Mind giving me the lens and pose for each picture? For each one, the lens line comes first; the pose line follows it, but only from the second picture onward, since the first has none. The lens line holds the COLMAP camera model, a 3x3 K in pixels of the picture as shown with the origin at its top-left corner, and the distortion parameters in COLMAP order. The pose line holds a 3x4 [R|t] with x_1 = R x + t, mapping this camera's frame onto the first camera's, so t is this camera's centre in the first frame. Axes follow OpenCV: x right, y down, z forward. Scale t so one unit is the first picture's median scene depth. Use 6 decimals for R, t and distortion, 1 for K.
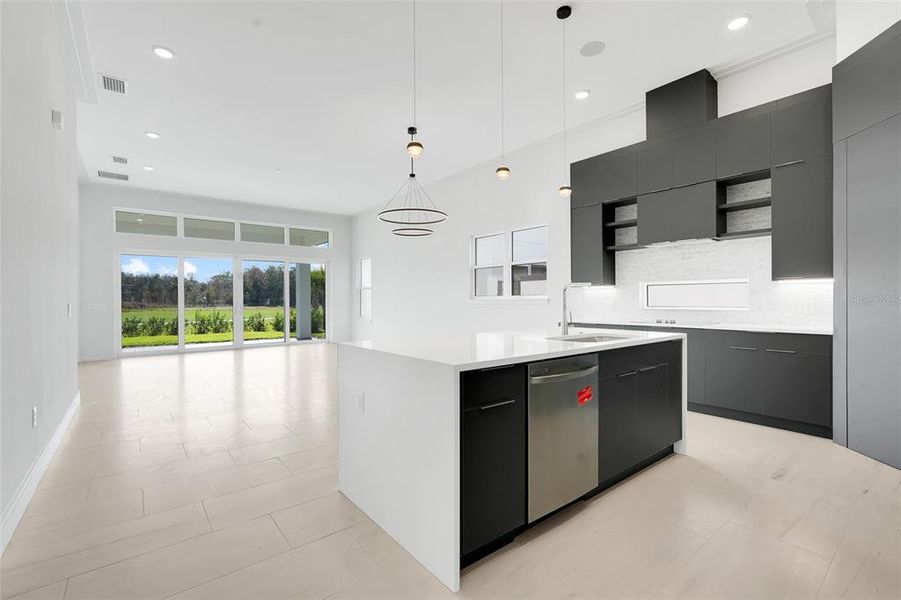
lens RADIAL K [[391.6, 0, 450.5], [0, 391.6, 300.0], [0, 0, 1]] dist [0.000061, 0.000077]
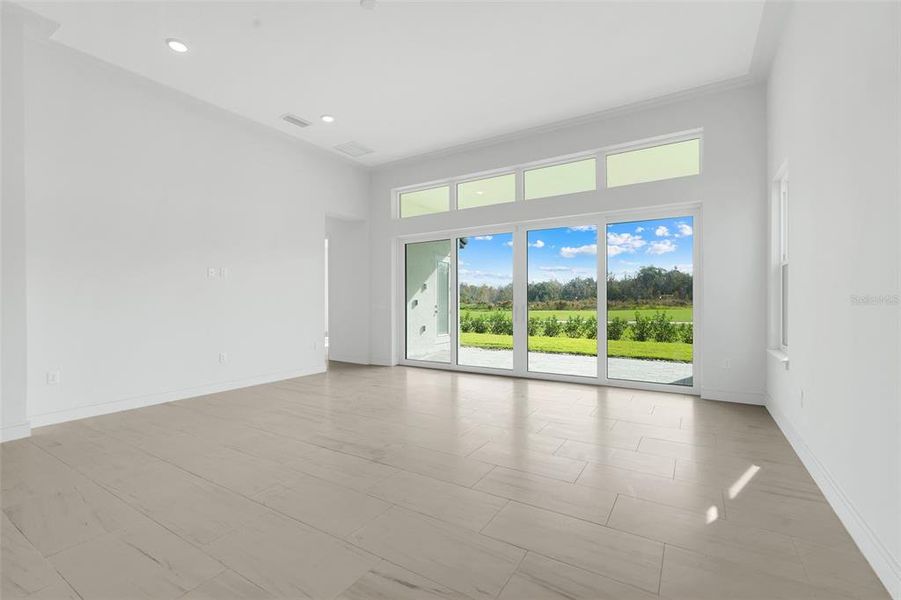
lens RADIAL K [[398.9, 0, 450.5], [0, 398.9, 300.0], [0, 0, 1]] dist [0.000396, -0.000041]
pose [[0.334615, -0.004758, -0.942343, 0.006712], [0.010425, 0.999945, -0.001347, 0.002873], [0.942297, -0.009373, 0.334646, 0.682003]]
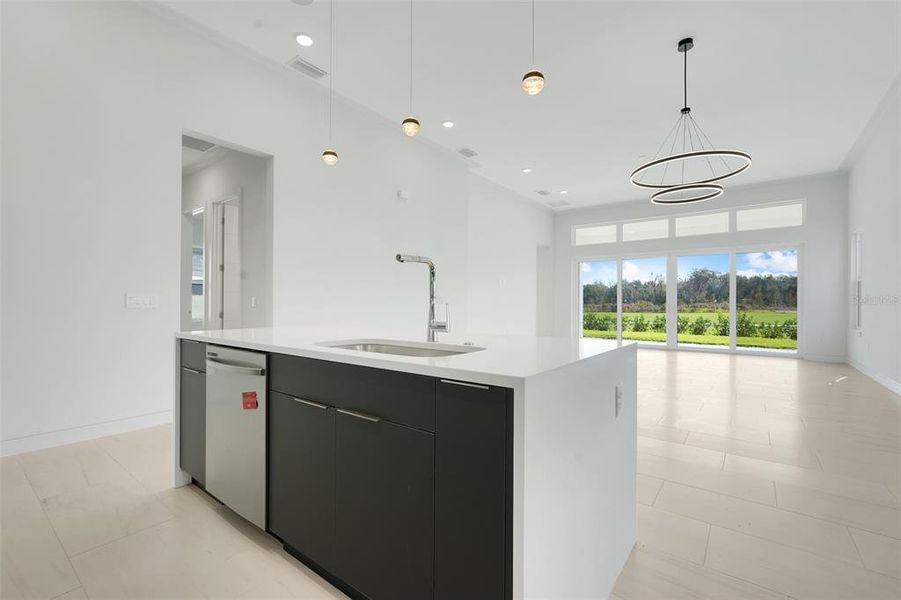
lens RADIAL K [[391.6, 0, 450.5], [0, 391.6, 300.0], [0, 0, 1]] dist [0.000061, 0.000077]
pose [[0.233298, -0.006864, -0.972381, 0.257994], [0.002240, 0.999976, -0.006521, 0.007262], [0.972403, -0.000656, 0.233308, 0.248242]]
